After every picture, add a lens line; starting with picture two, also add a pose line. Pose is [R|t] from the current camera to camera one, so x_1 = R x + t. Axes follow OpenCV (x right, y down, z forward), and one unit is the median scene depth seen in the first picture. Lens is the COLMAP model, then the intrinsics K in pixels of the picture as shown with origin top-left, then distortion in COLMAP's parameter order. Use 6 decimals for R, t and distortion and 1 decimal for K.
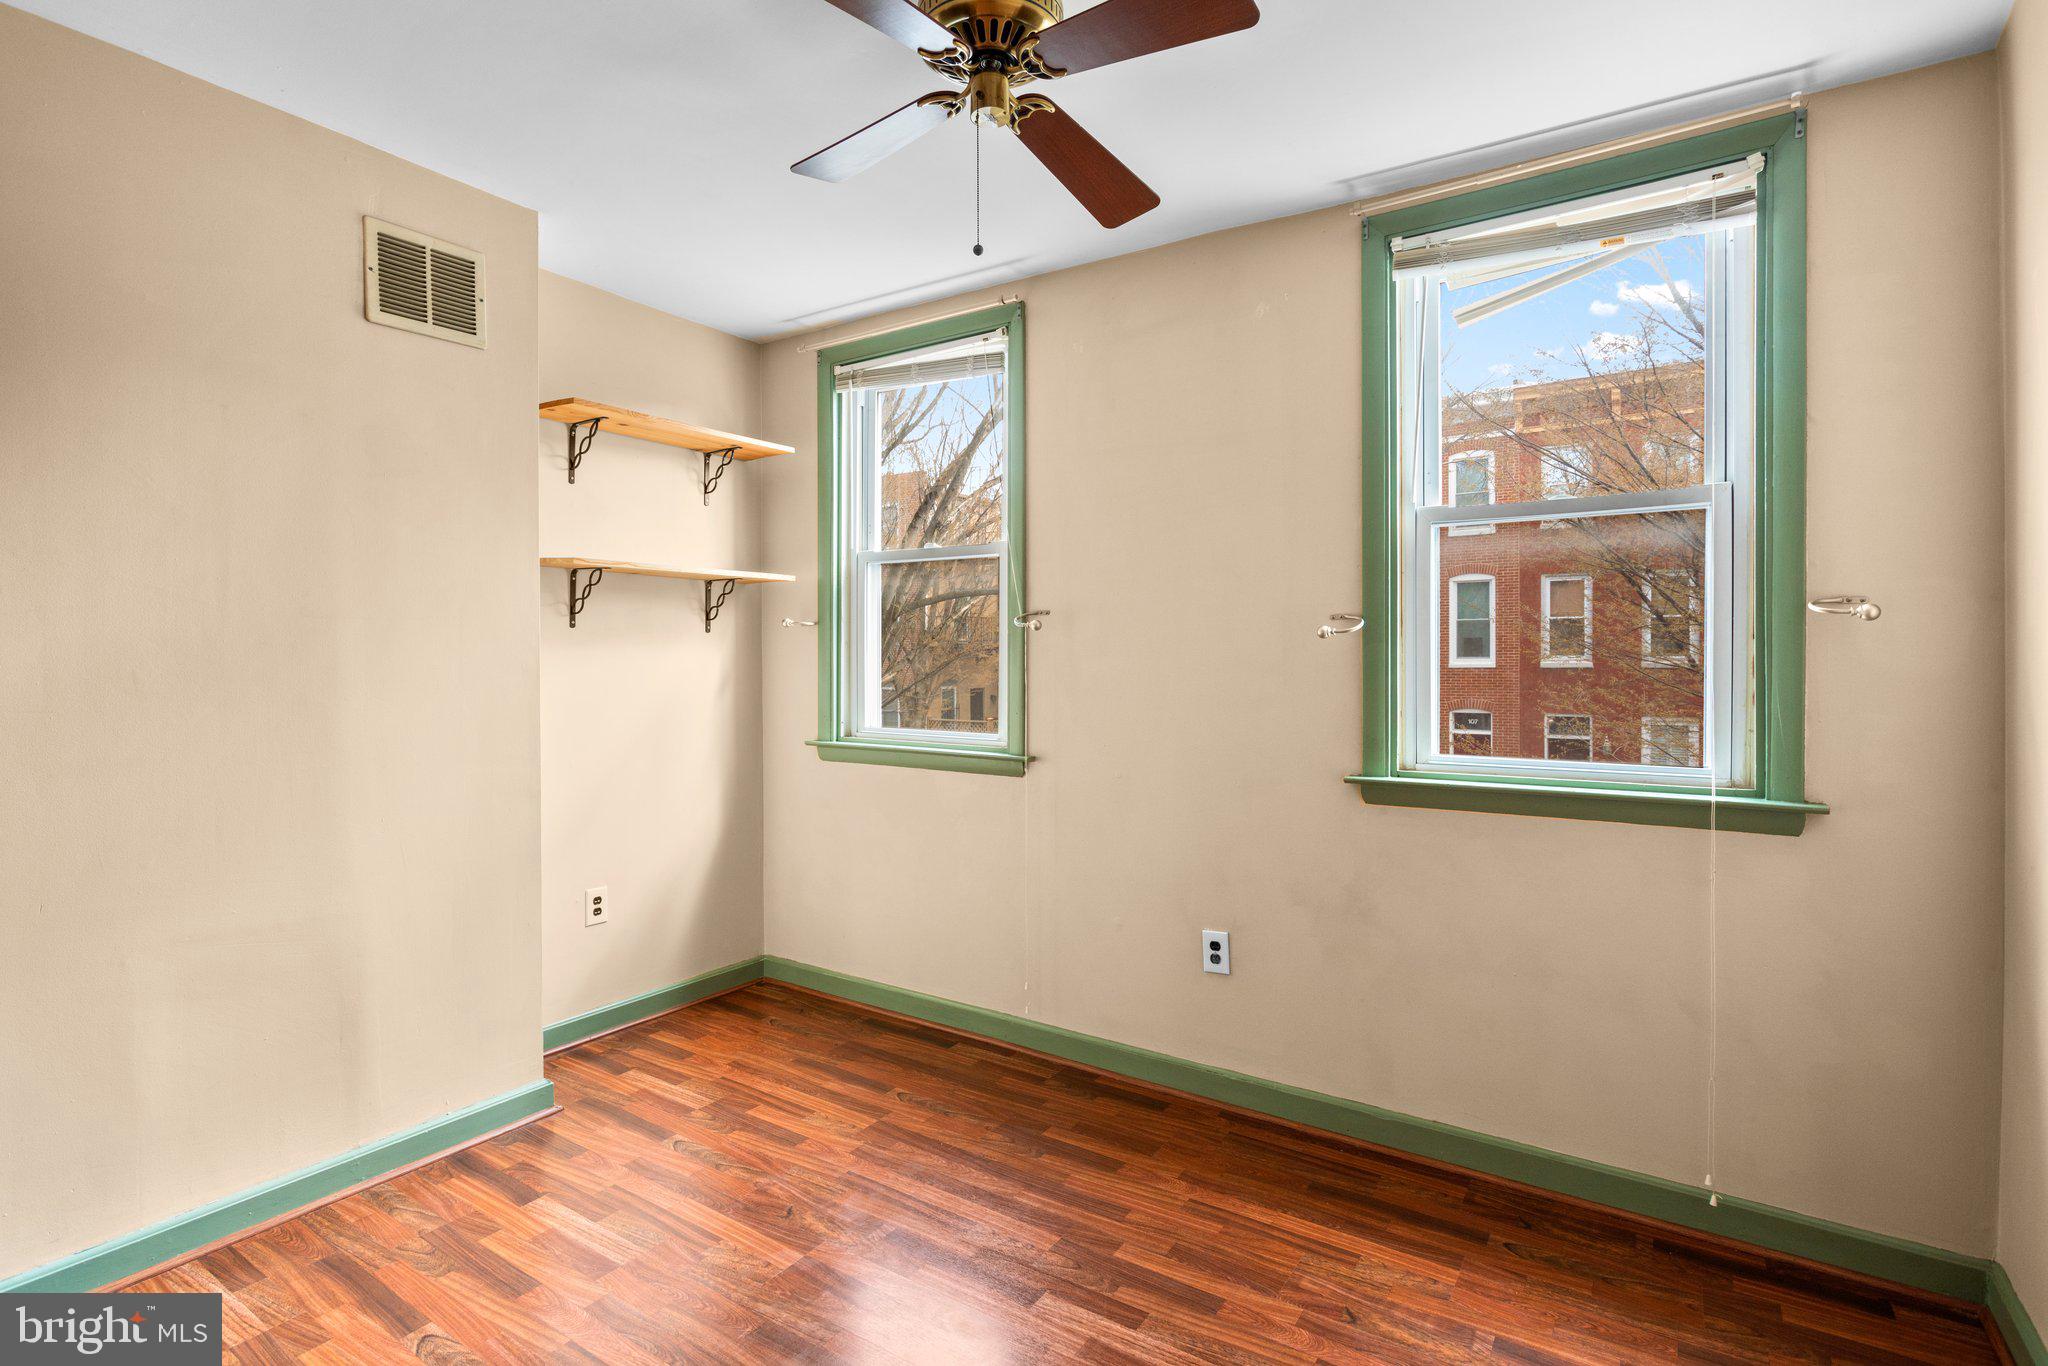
lens RADIAL K [[990.9, 0, 1029.5], [0, 990.9, 650.4], [0, 0, 1]] dist [-0.021136, 0.014690]
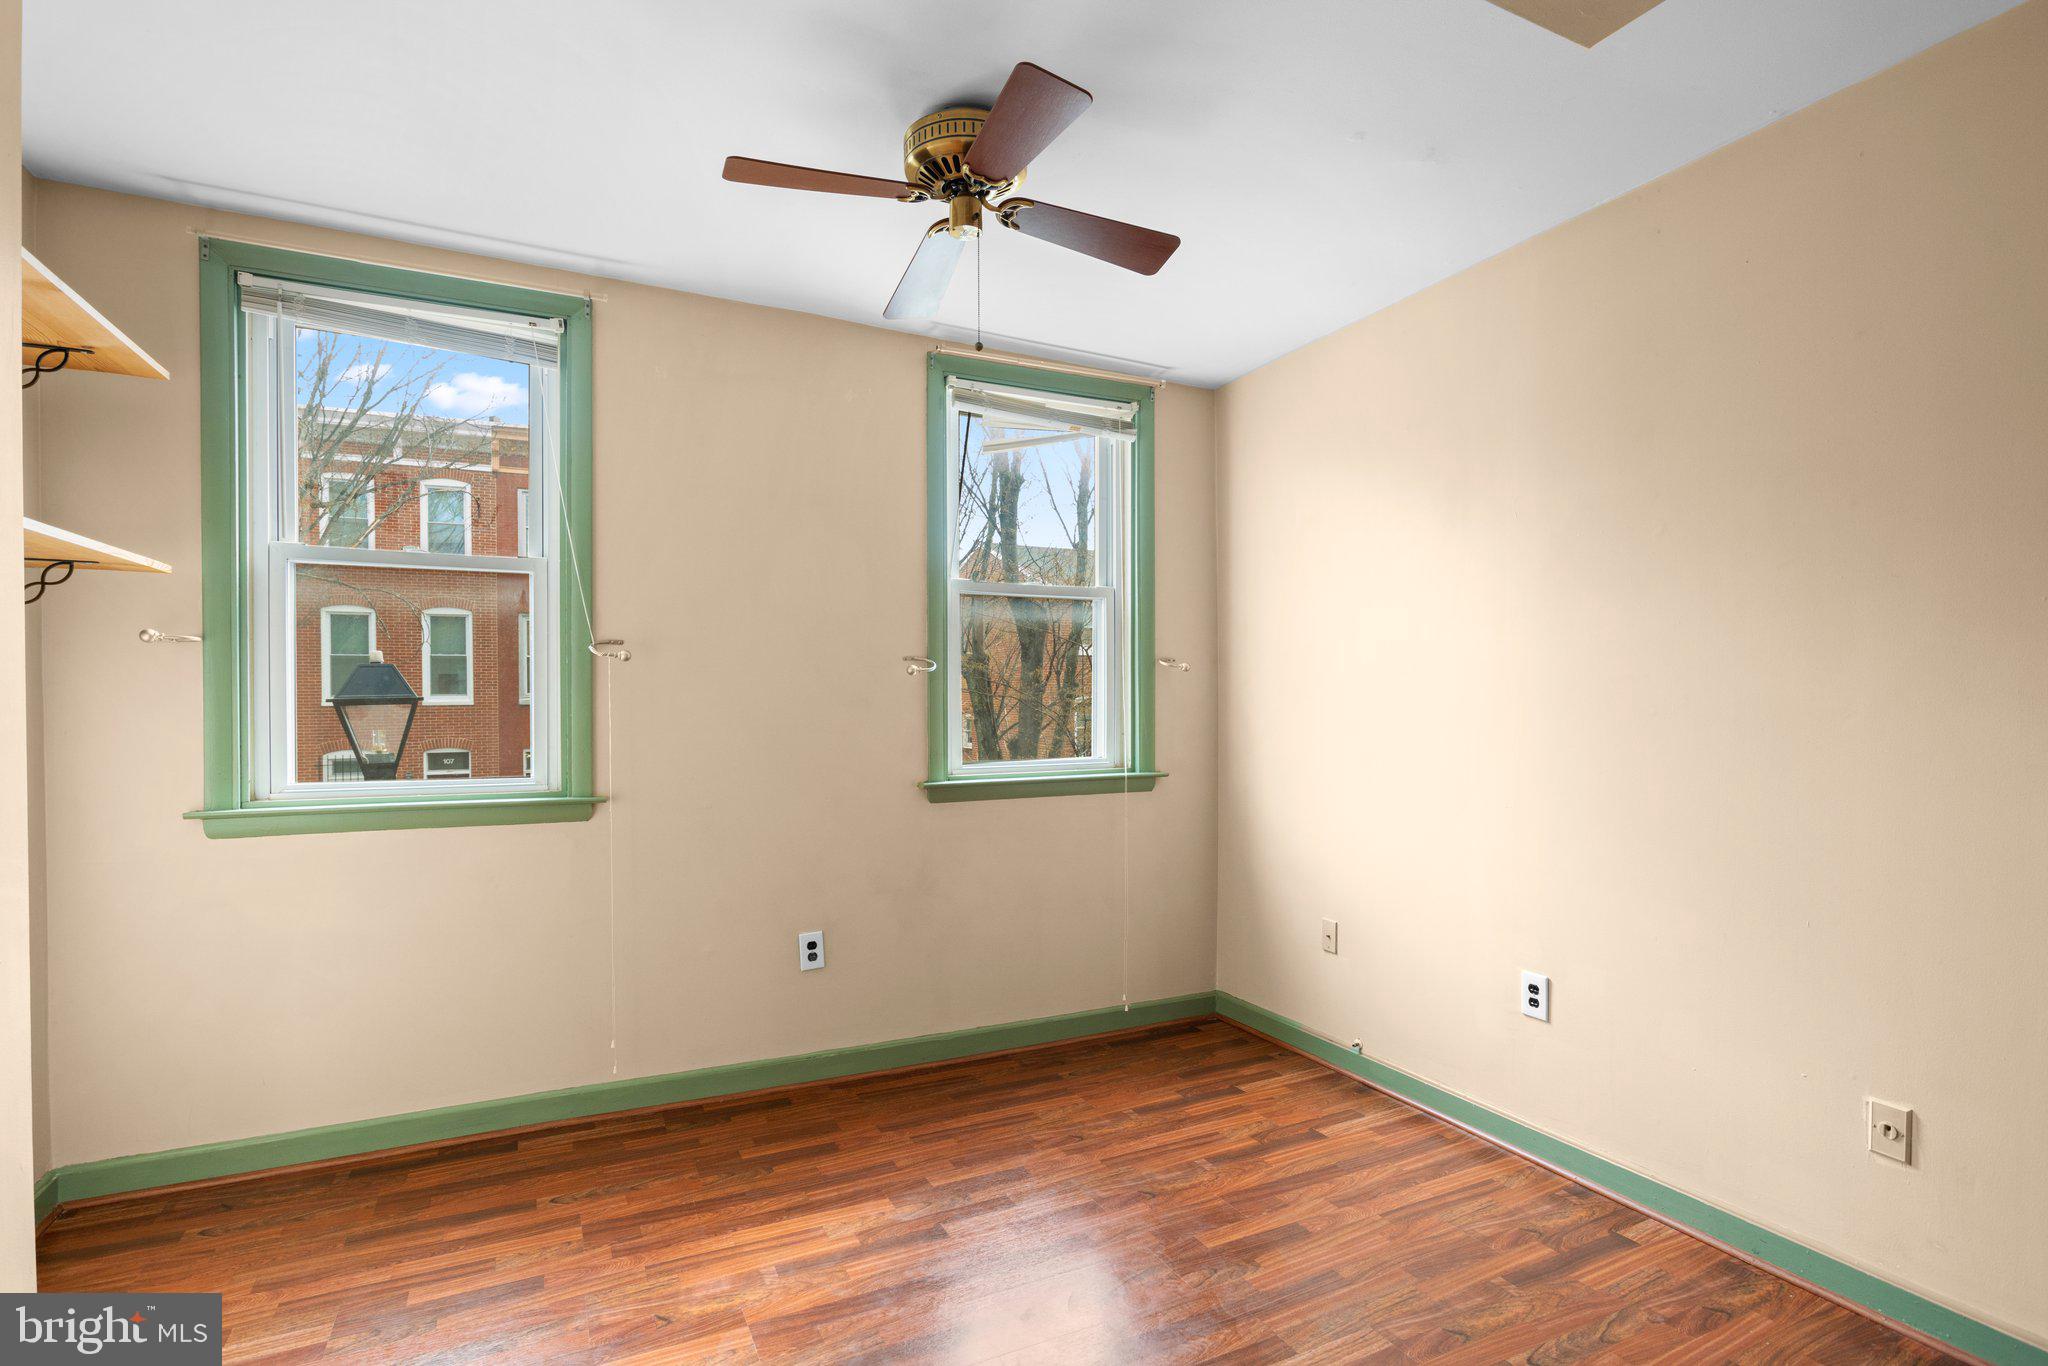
lens RADIAL K [[990.9, 0, 1021.8], [0, 990.9, 685.5], [0, 0, 1]] dist [-0.021136, 0.014690]
pose [[0.499674, 0.008646, 0.866171, -0.706175], [-0.005939, 0.999961, -0.006555, 0.007870], [-0.866193, -0.001869, 0.499705, 0.237528]]
